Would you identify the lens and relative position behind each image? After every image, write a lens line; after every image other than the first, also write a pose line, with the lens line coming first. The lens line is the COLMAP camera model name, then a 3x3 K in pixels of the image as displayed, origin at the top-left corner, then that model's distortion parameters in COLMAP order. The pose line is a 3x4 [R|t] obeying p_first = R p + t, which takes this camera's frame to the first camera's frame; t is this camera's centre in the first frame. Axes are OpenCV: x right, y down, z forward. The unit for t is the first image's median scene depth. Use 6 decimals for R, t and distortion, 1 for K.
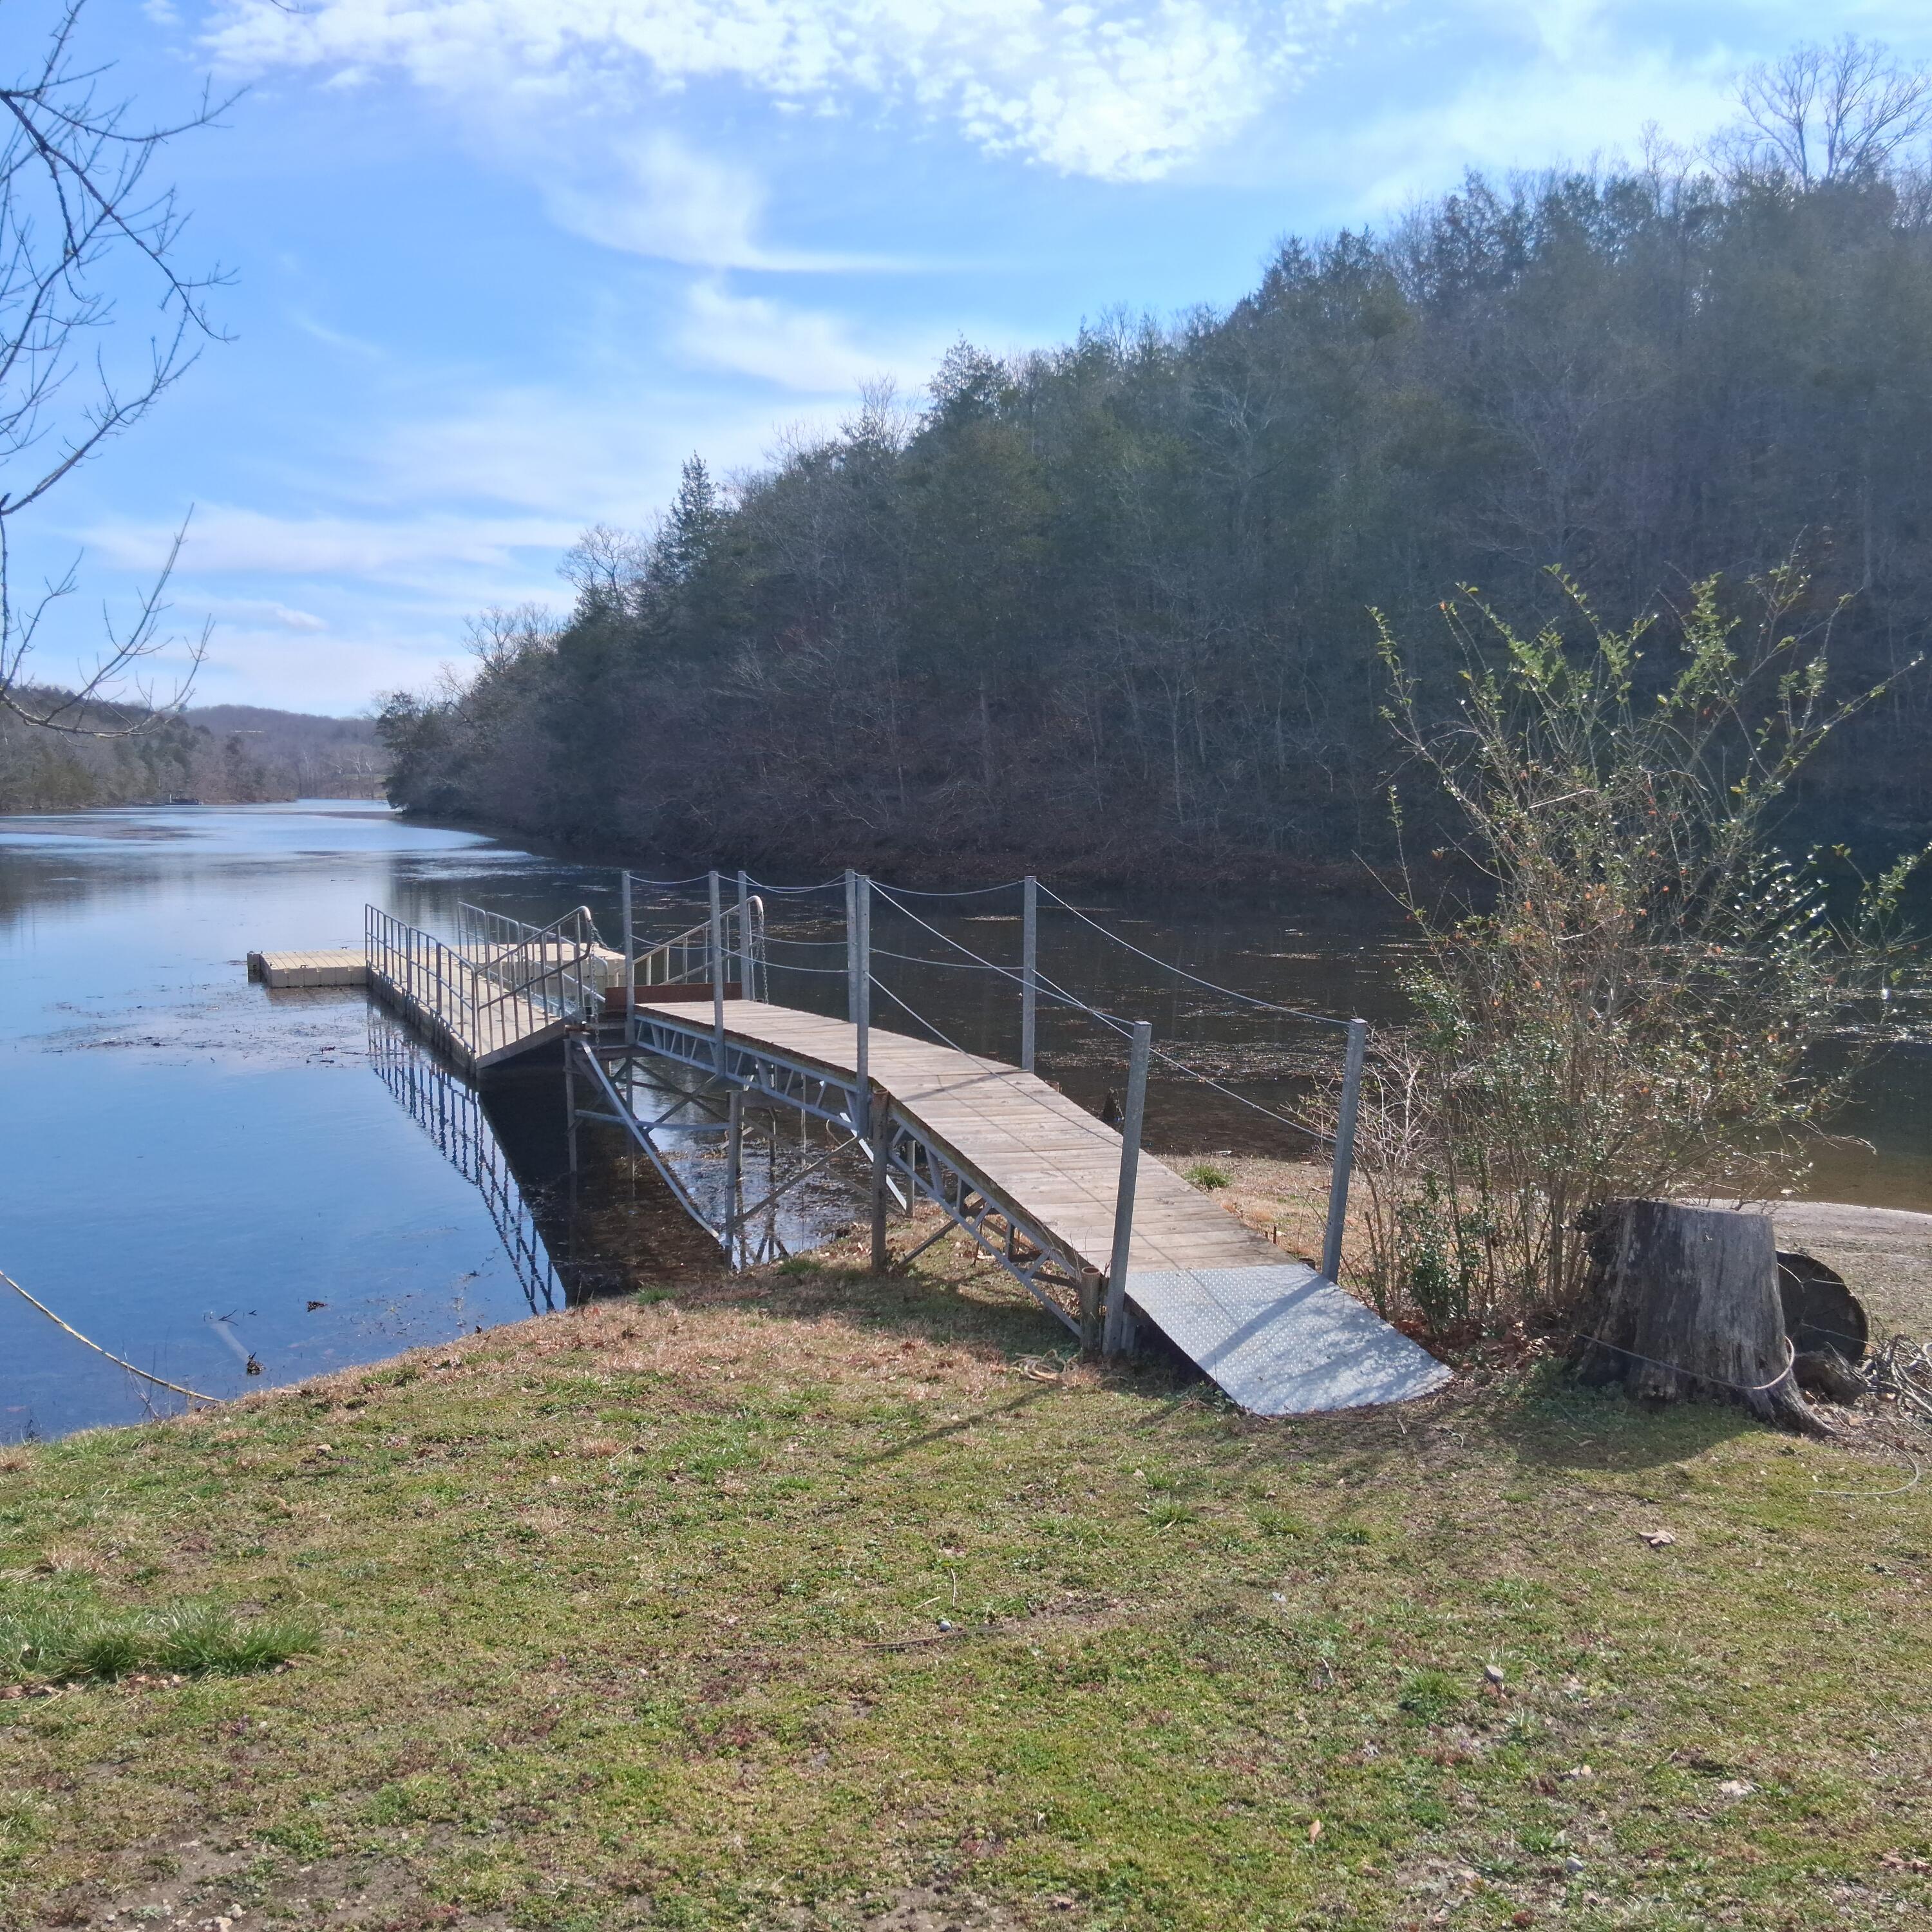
lens RADIAL K [[2544.6, 0, 965.1], [0, 2544.6, 1002.1], [0, 0, 1]] dist [0.181675, -0.564428]
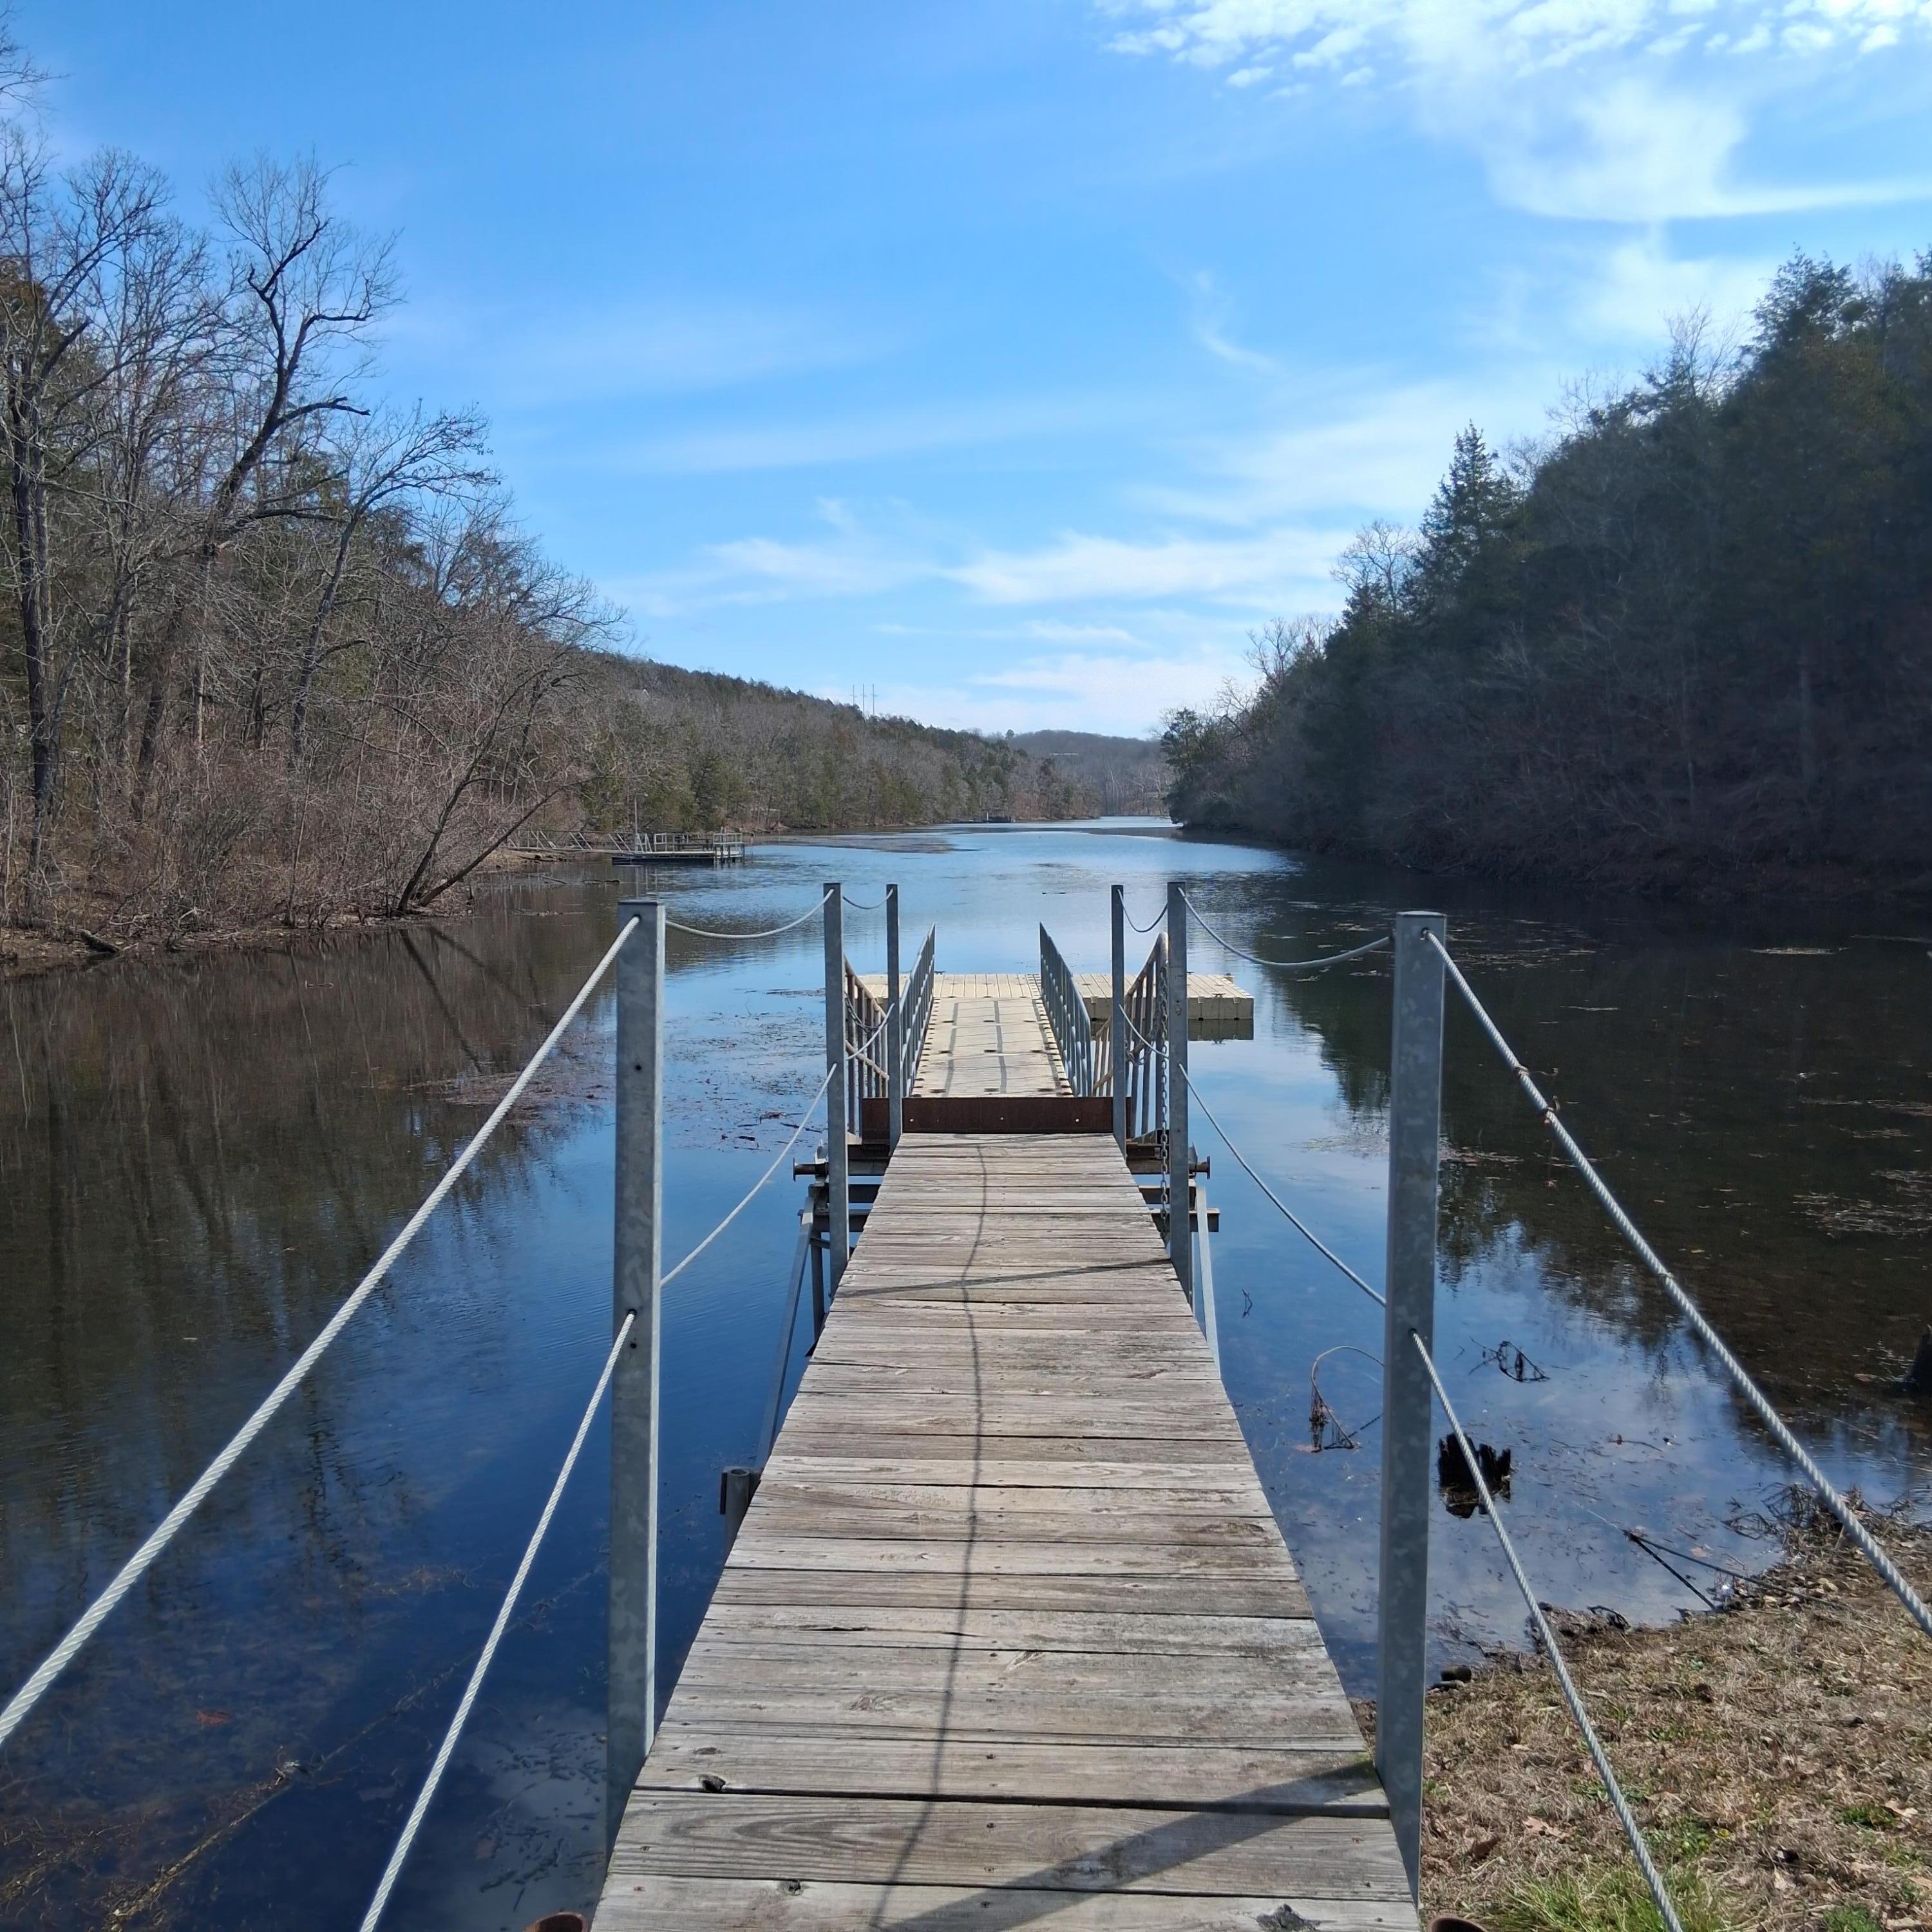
lens RADIAL K [[1913.4, 0, 965.8], [0, 1913.4, 1003.4], [0, 0, 1]] dist [0.121696, -0.212592]
pose [[0.910062, 0.033971, -0.413077, 0.021849], [-0.029751, 0.999419, 0.016645, -0.016148], [0.413402, -0.002858, 0.910544, 0.306011]]
